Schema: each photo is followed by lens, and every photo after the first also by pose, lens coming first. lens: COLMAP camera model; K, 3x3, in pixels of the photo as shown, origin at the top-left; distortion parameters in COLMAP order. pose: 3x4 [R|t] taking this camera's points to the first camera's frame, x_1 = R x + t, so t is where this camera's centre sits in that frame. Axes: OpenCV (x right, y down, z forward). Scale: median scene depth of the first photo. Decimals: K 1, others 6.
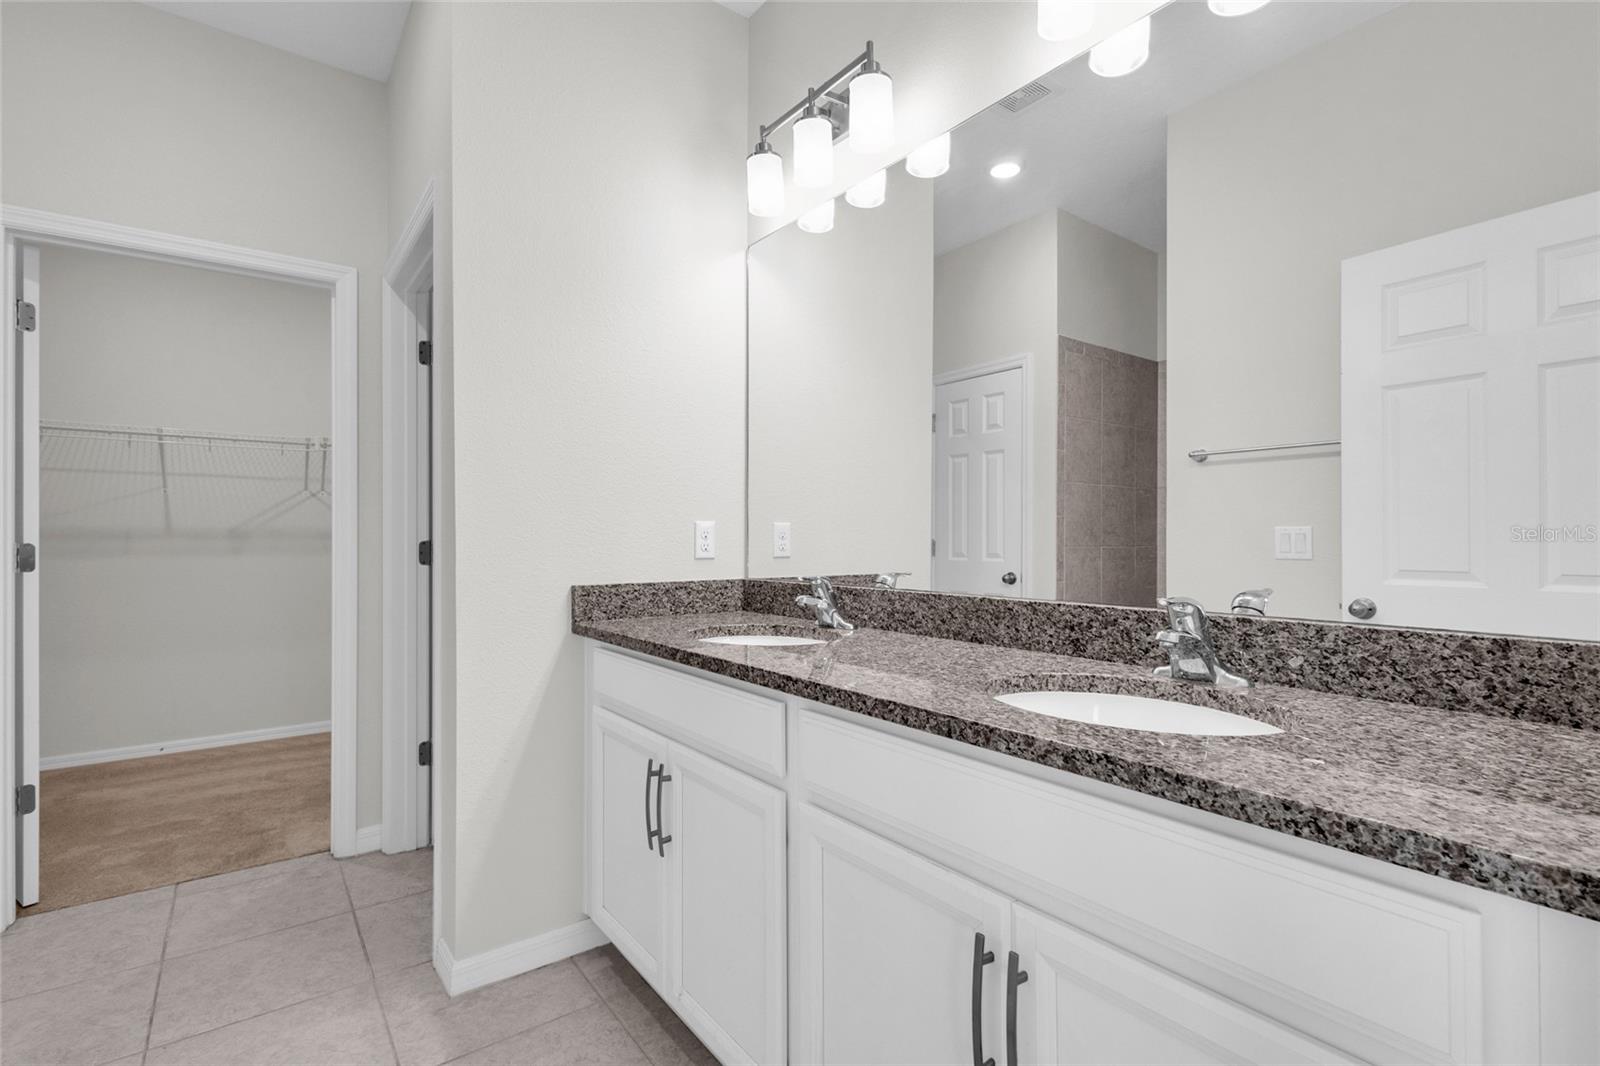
lens RADIAL K [[741.7, 0, 793.4], [0, 741.7, 534.4], [0, 0, 1]] dist [0.009100, -0.001909]
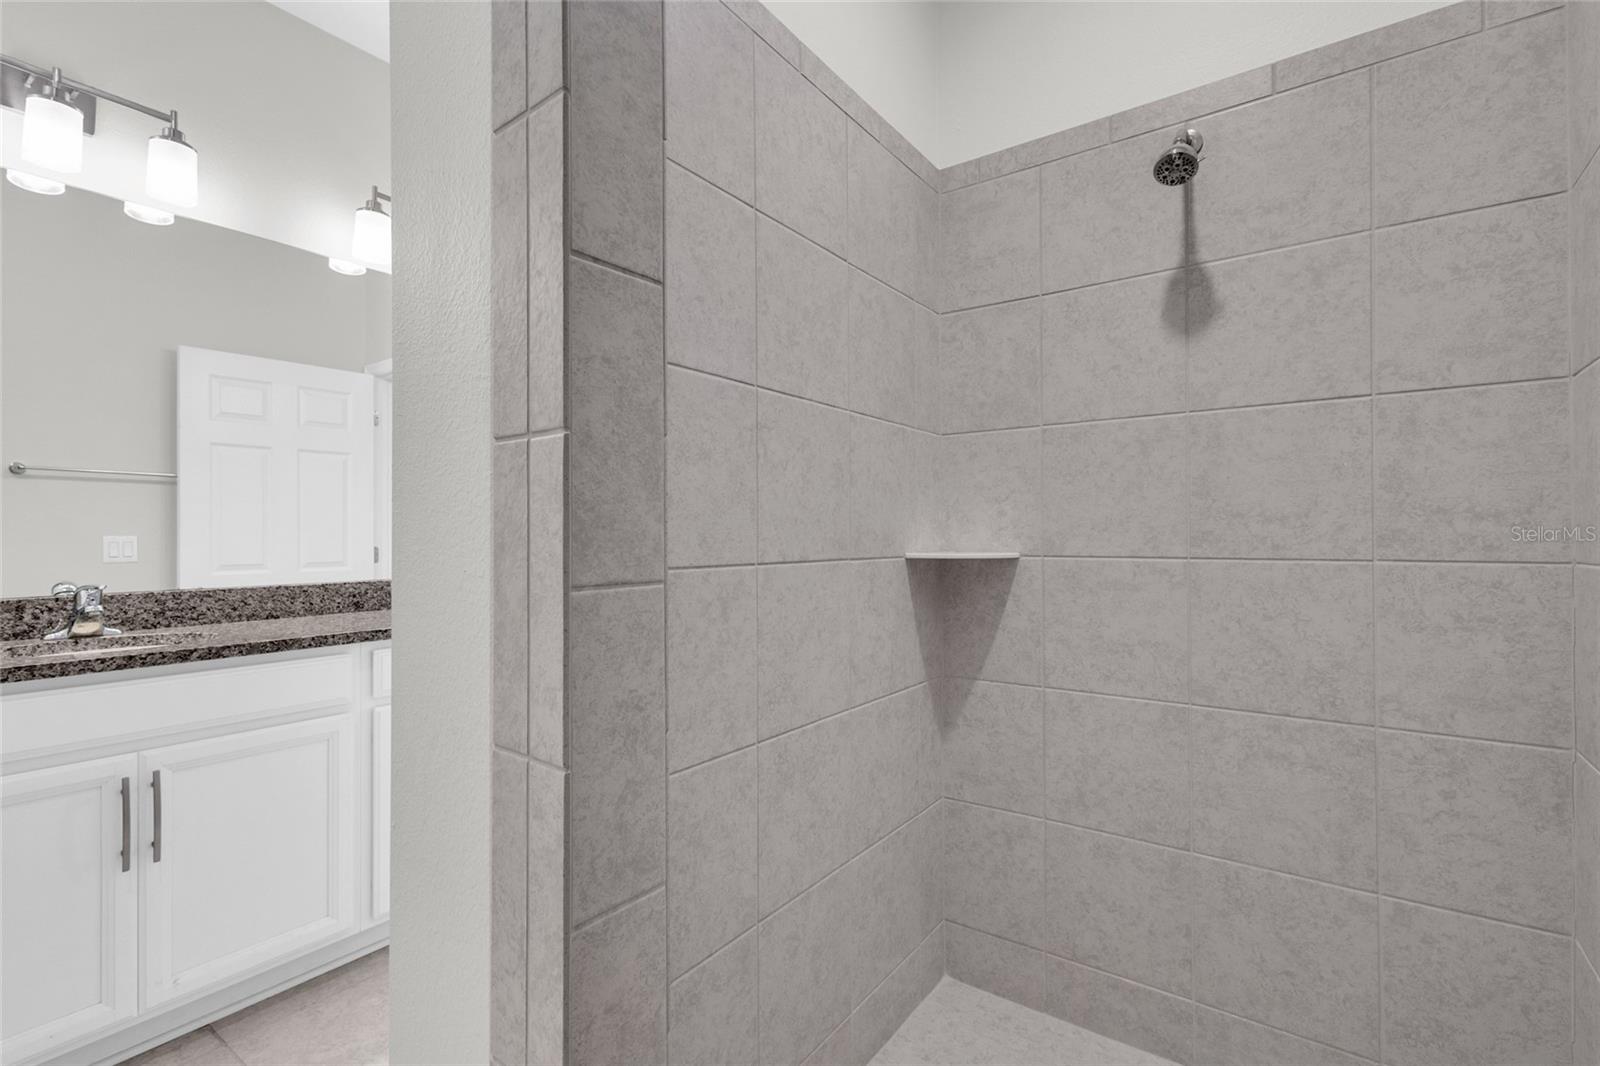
lens RADIAL K [[741.7, 0, 792.6], [0, 741.7, 543.4], [0, 0, 1]] dist [0.009100, -0.001909]
pose [[-0.300244, -0.000897, 0.953862, -1.311043], [0.002258, 0.999996, 0.001652, 0.002359], [-0.953860, 0.002650, -0.300241, 0.449916]]
